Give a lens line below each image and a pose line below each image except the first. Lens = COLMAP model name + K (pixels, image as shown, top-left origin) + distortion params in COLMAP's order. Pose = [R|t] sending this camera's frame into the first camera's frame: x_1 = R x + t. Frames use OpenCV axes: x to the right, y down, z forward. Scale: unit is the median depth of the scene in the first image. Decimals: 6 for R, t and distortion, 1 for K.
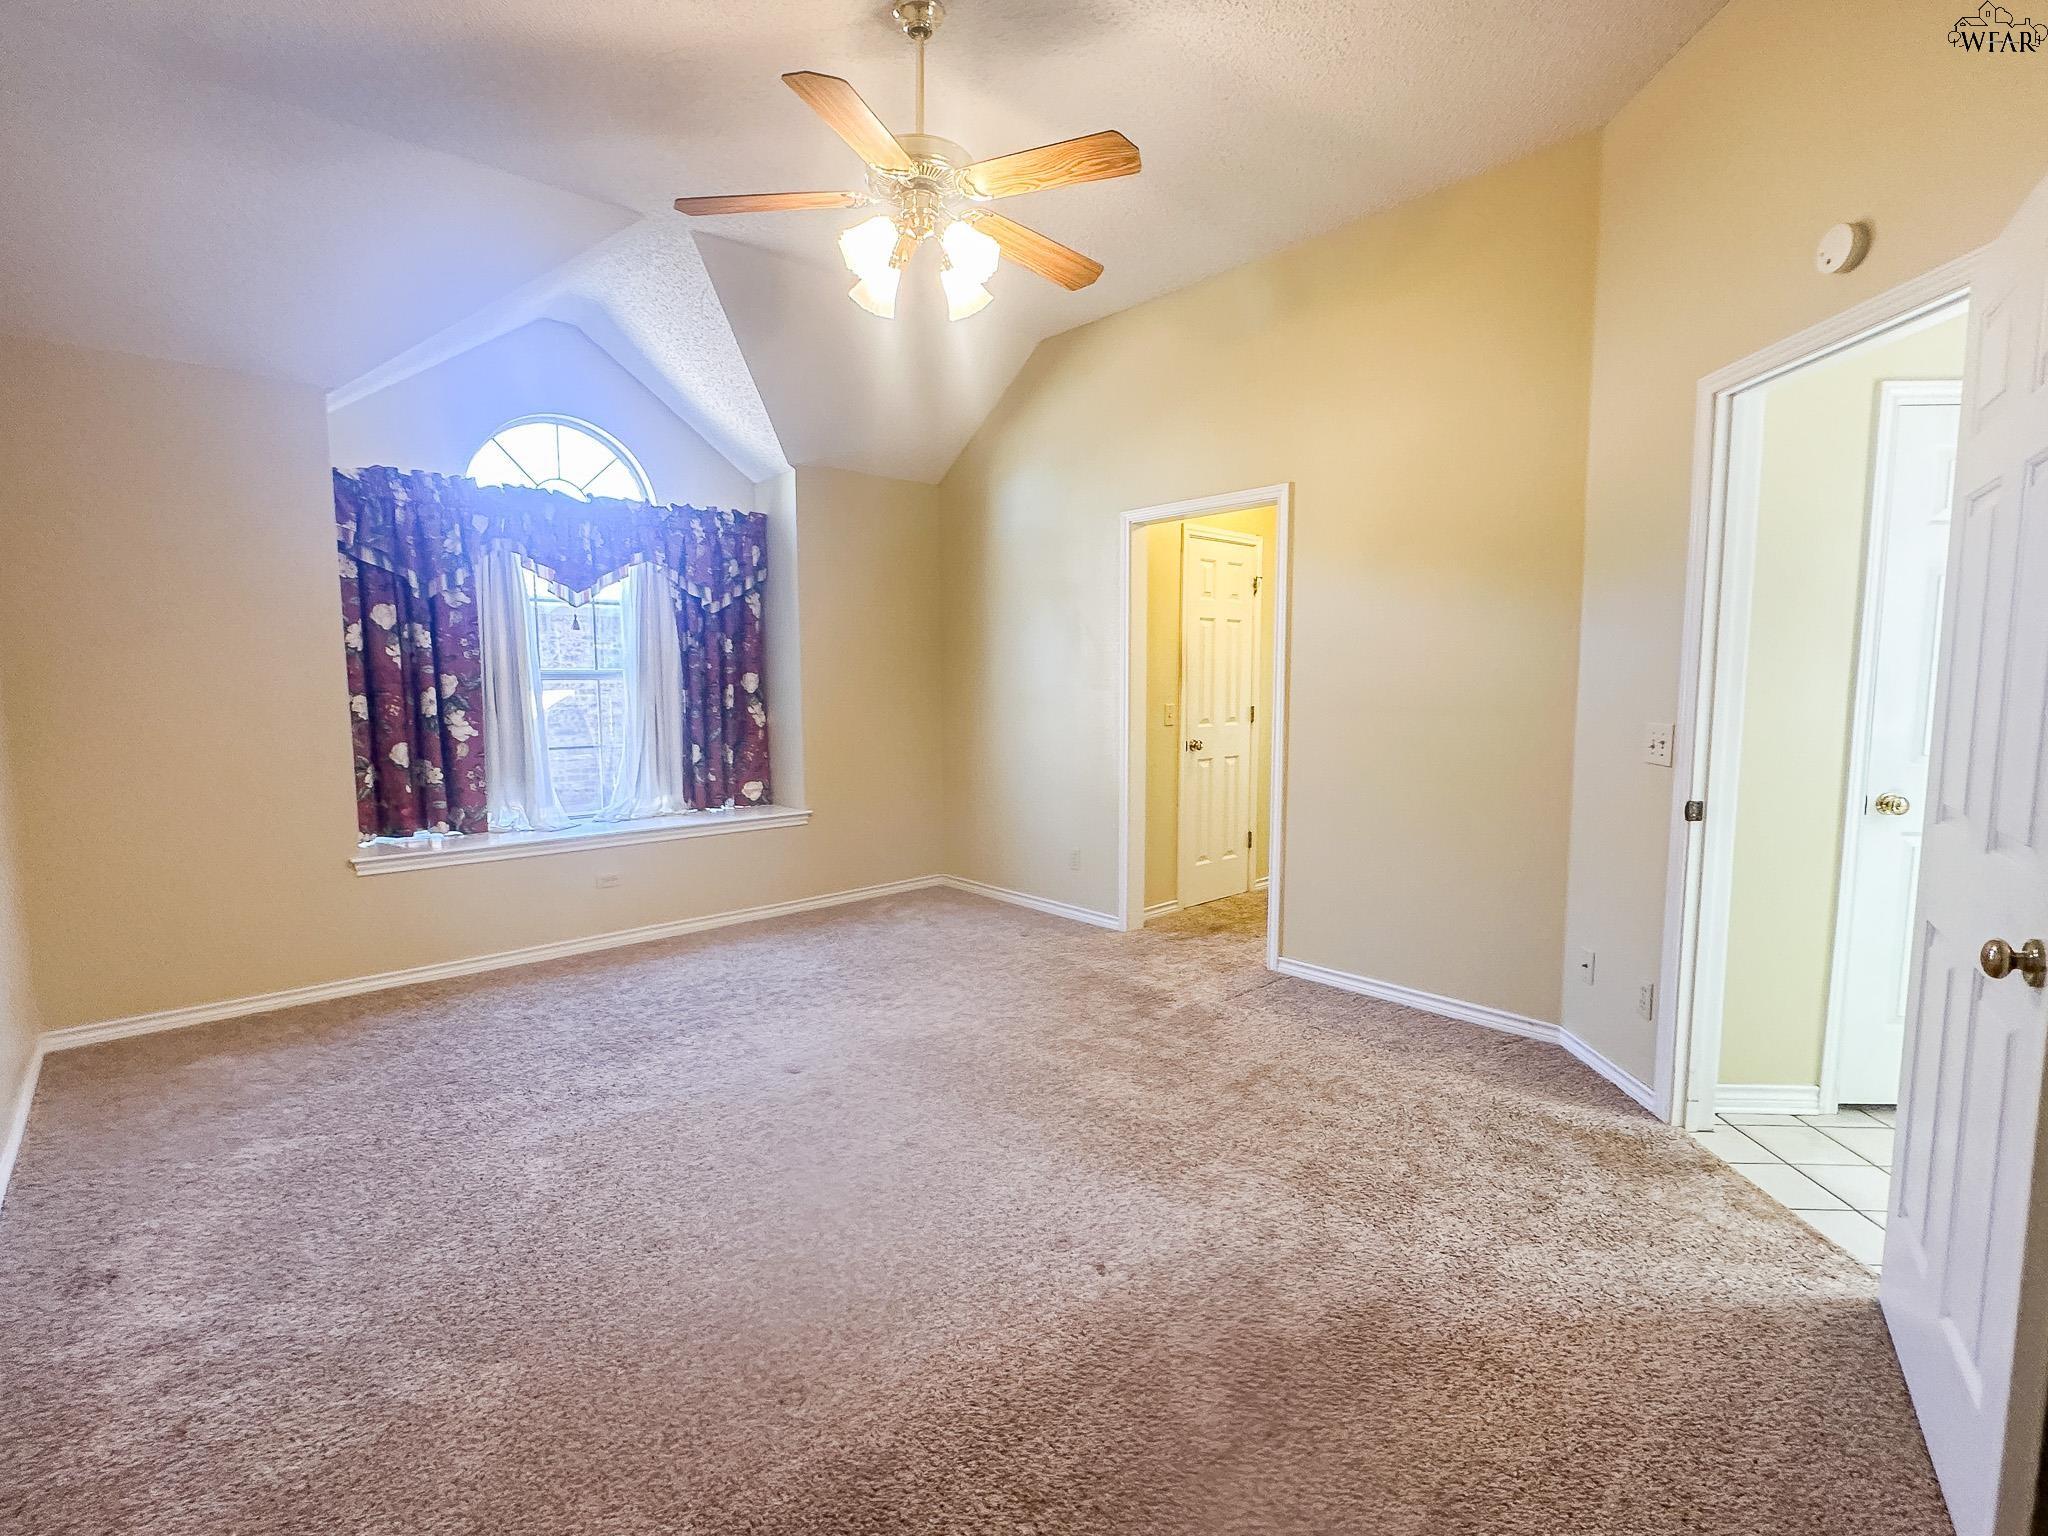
lens RADIAL K [[965.1, 0, 1021.7], [0, 965.1, 771.4], [0, 0, 1]] dist [-0.000886, -0.000303]
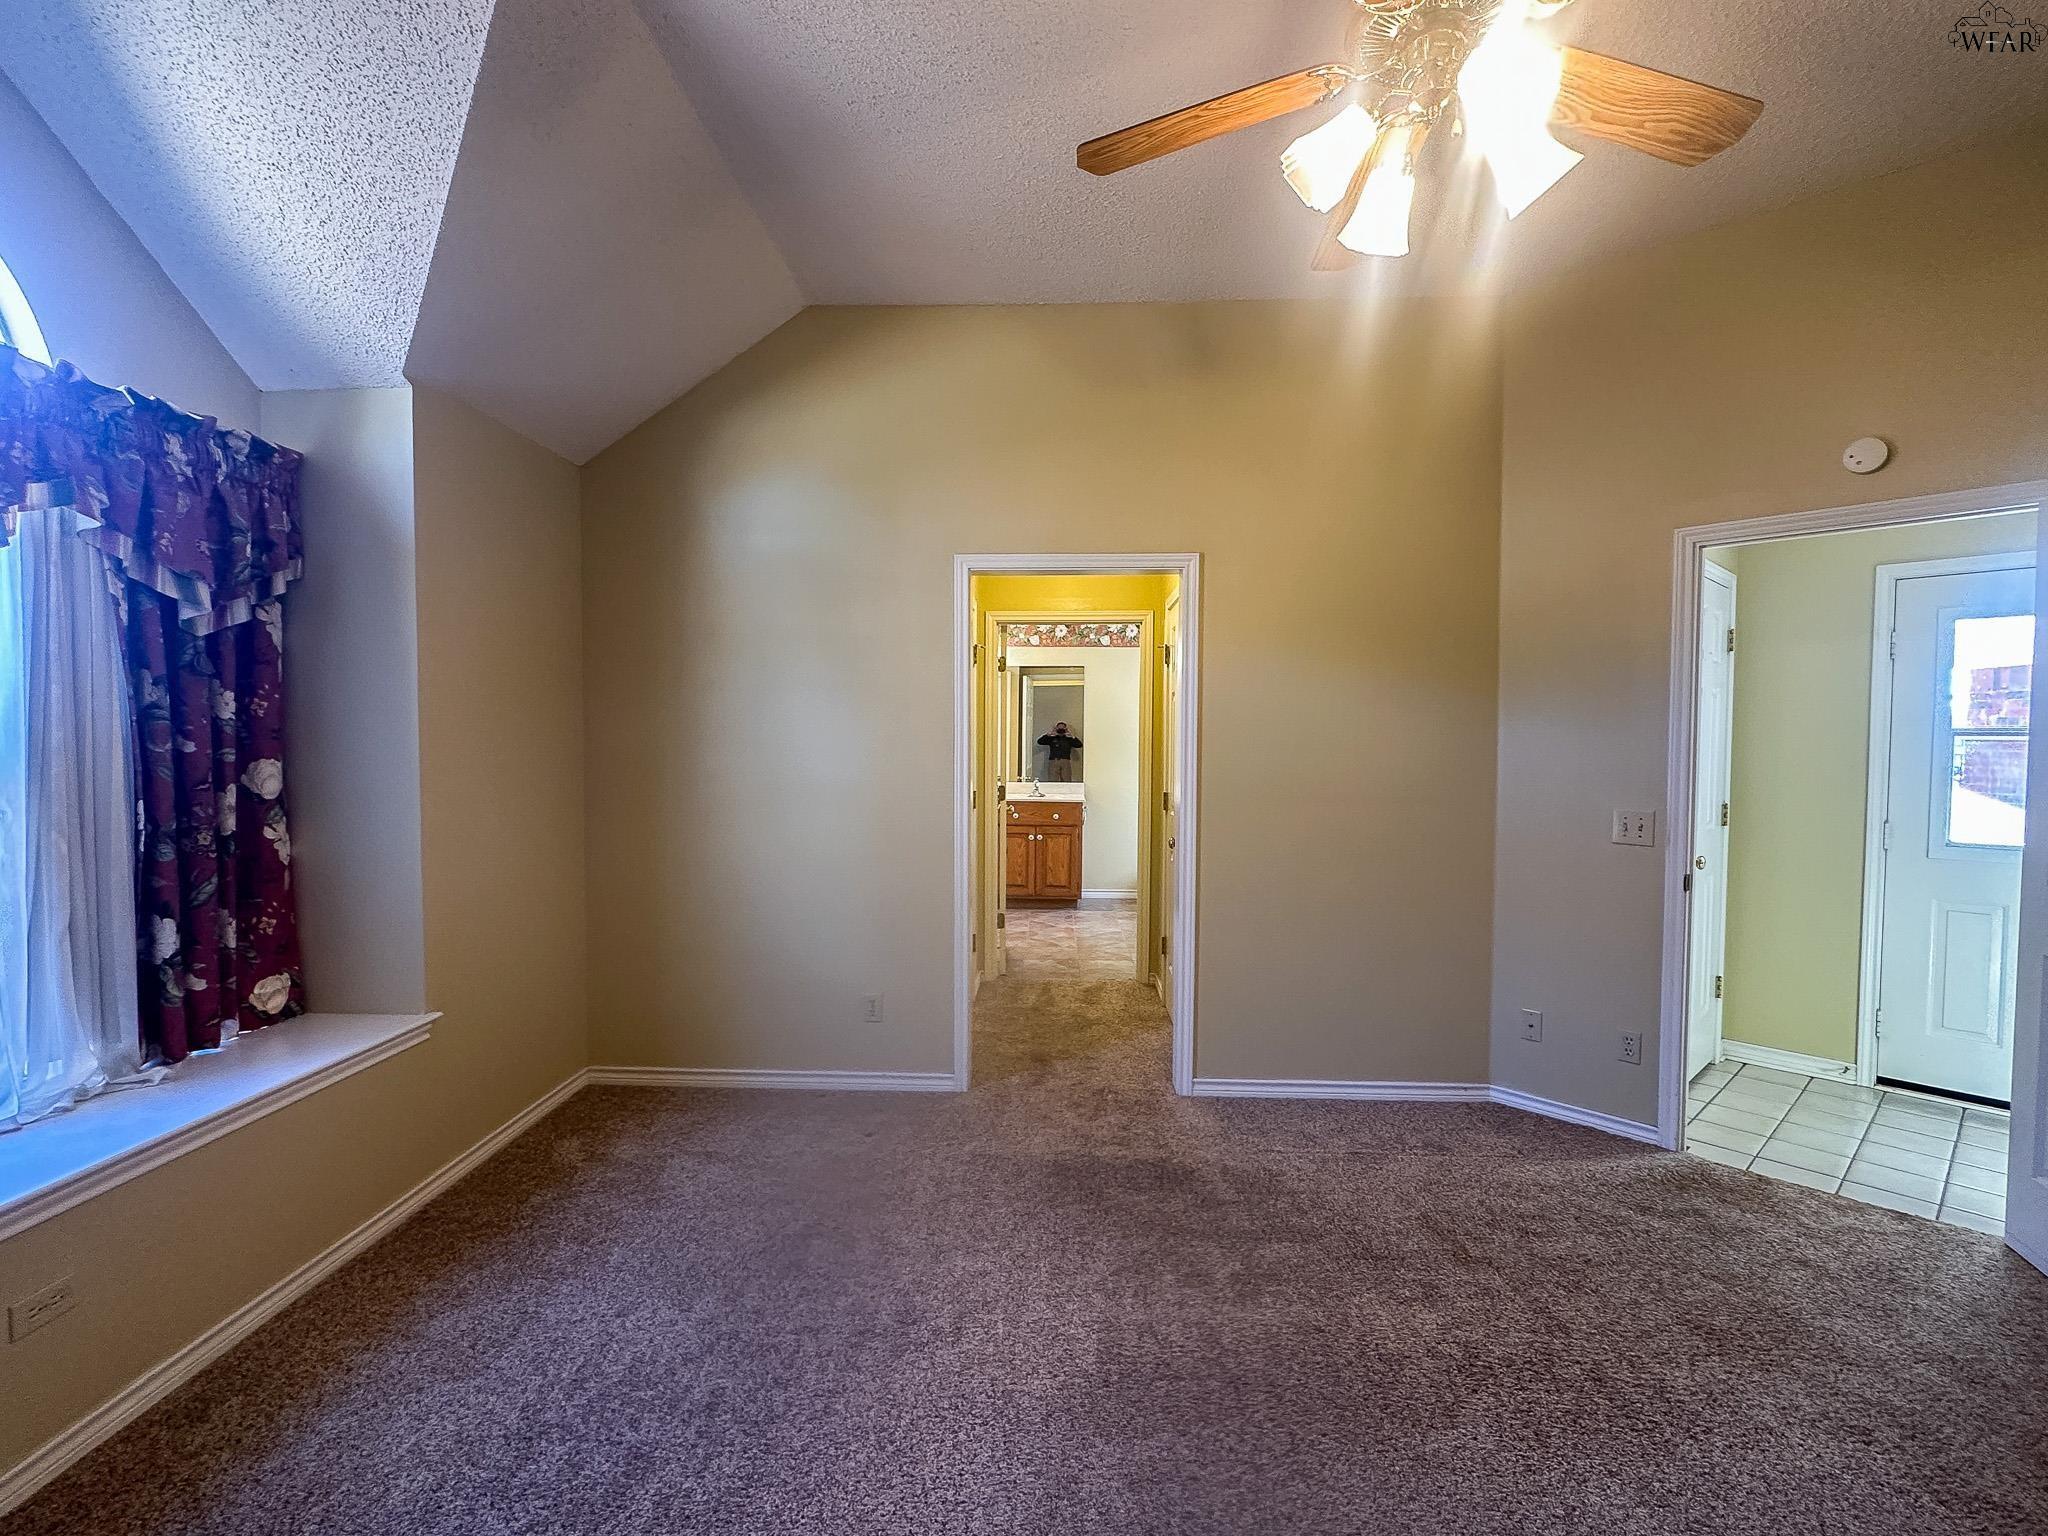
lens RADIAL K [[940.8, 0, 1022.3], [0, 940.8, 772.9], [0, 0, 1]] dist [-0.001452, -0.000396]
pose [[0.698442, -0.017975, 0.715440, -0.371847], [0.063913, 0.997257, -0.037339, -0.054085], [-0.712807, 0.071805, 0.697675, 0.395287]]
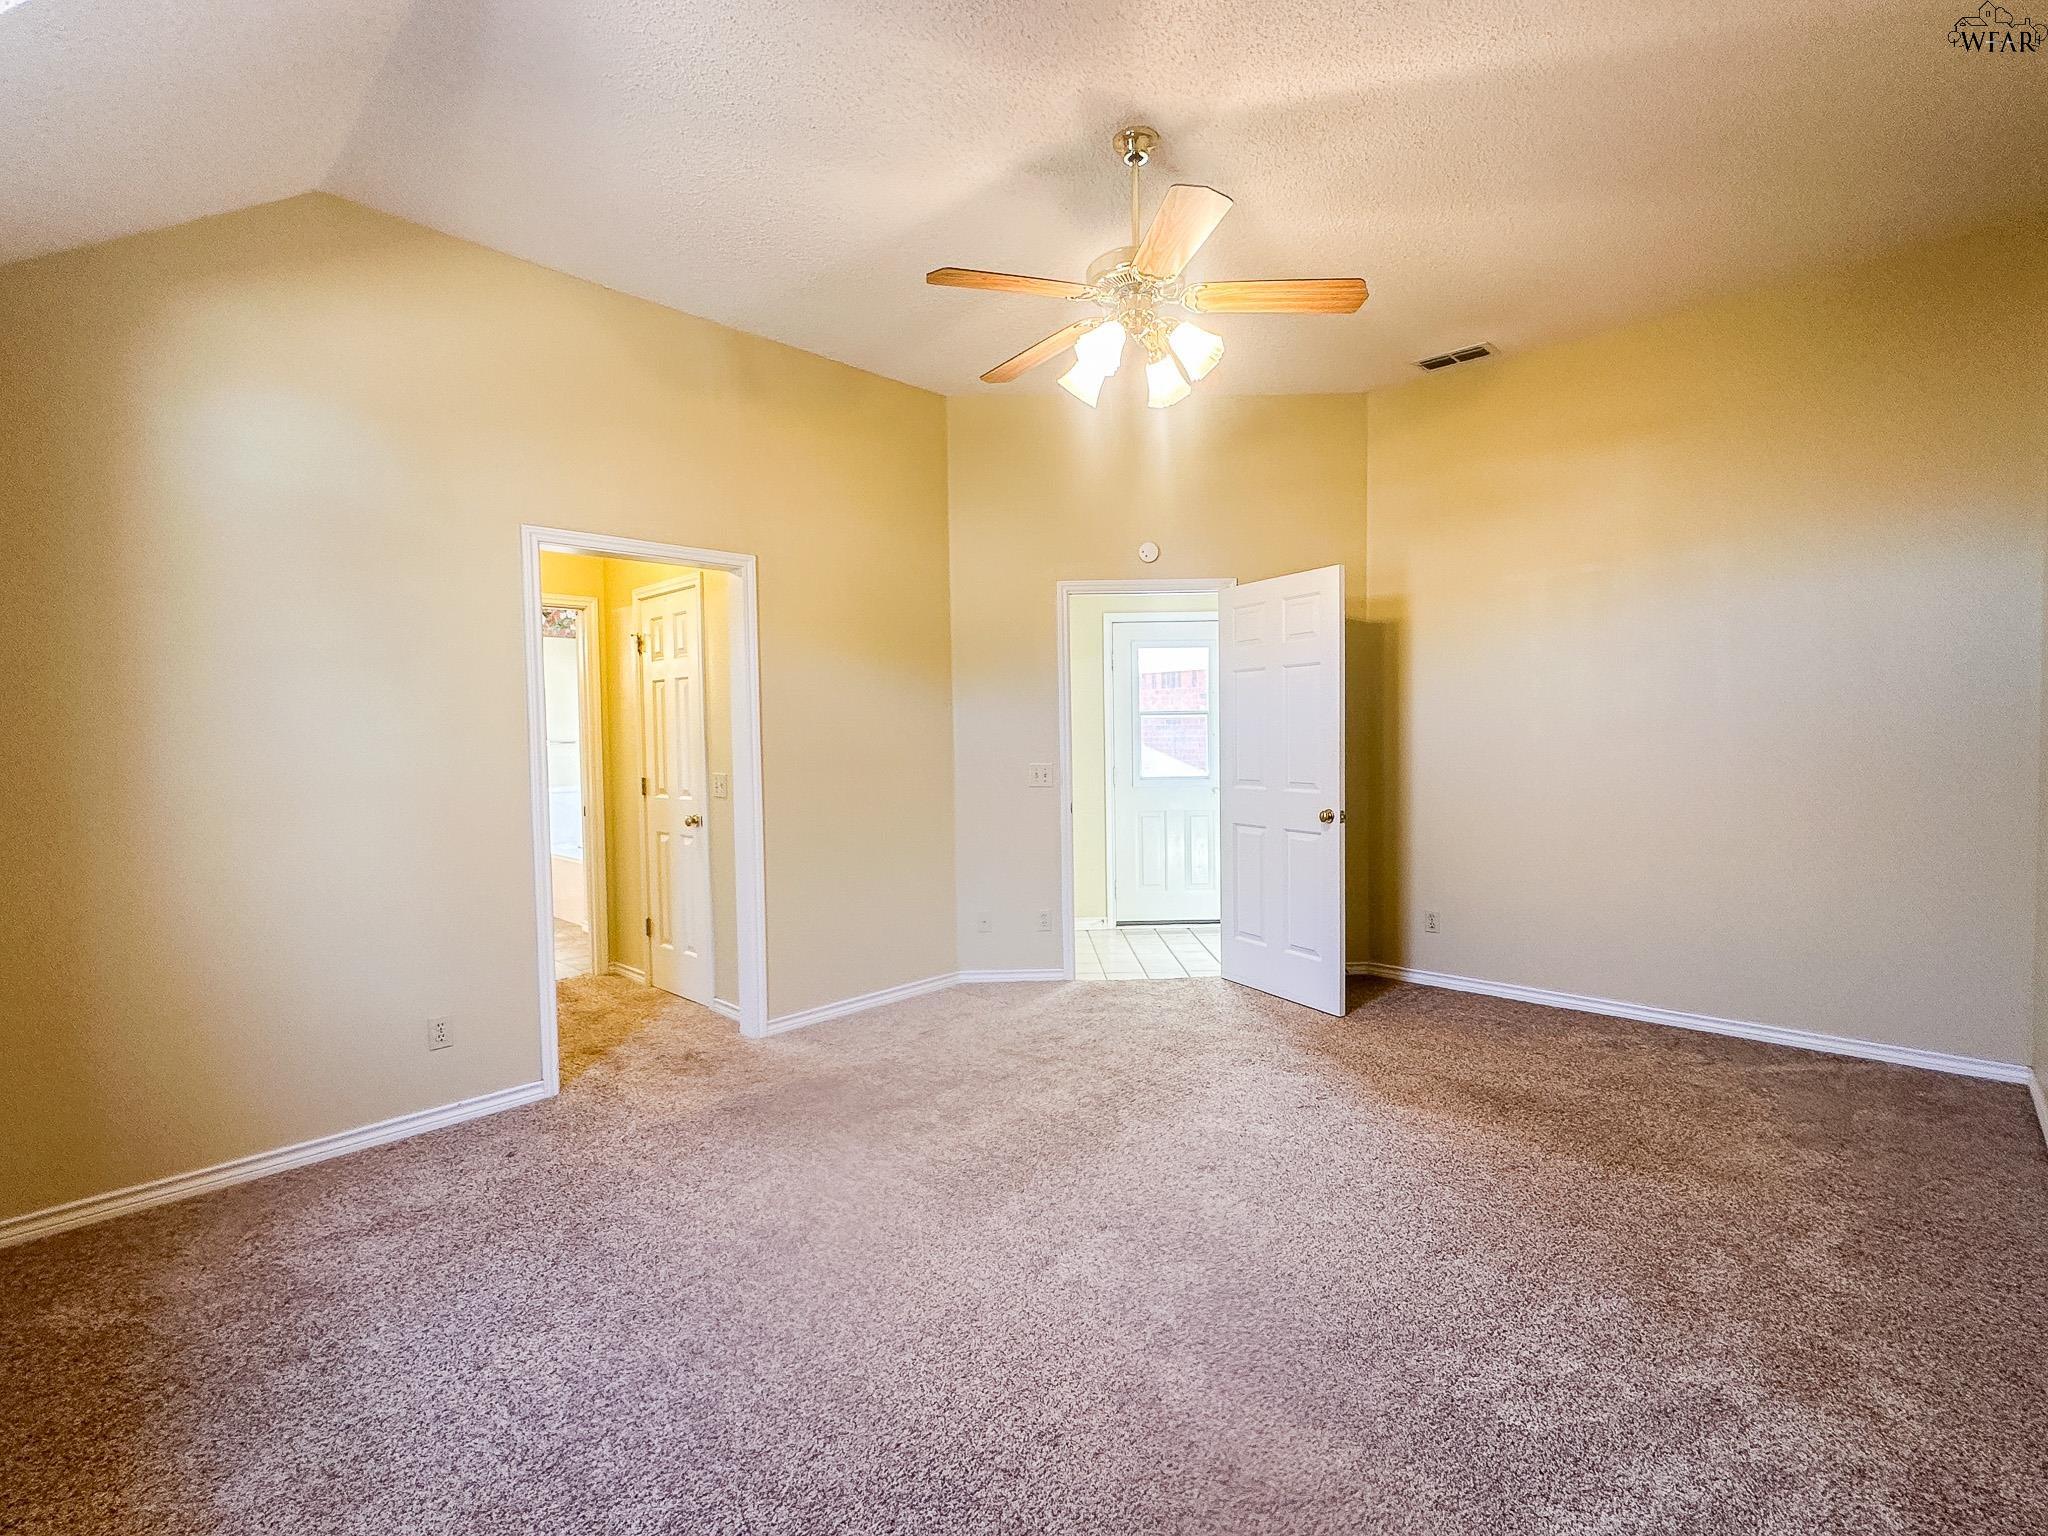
lens RADIAL K [[943.5, 0, 1018.7], [0, 943.5, 771.3], [0, 0, 1]] dist [0.015373, -0.000262]
pose [[-0.069724, -0.036008, 0.996916, -0.586798], [0.116244, 0.992247, 0.043969, -0.064058], [-0.990770, 0.118951, -0.064998, 0.627329]]
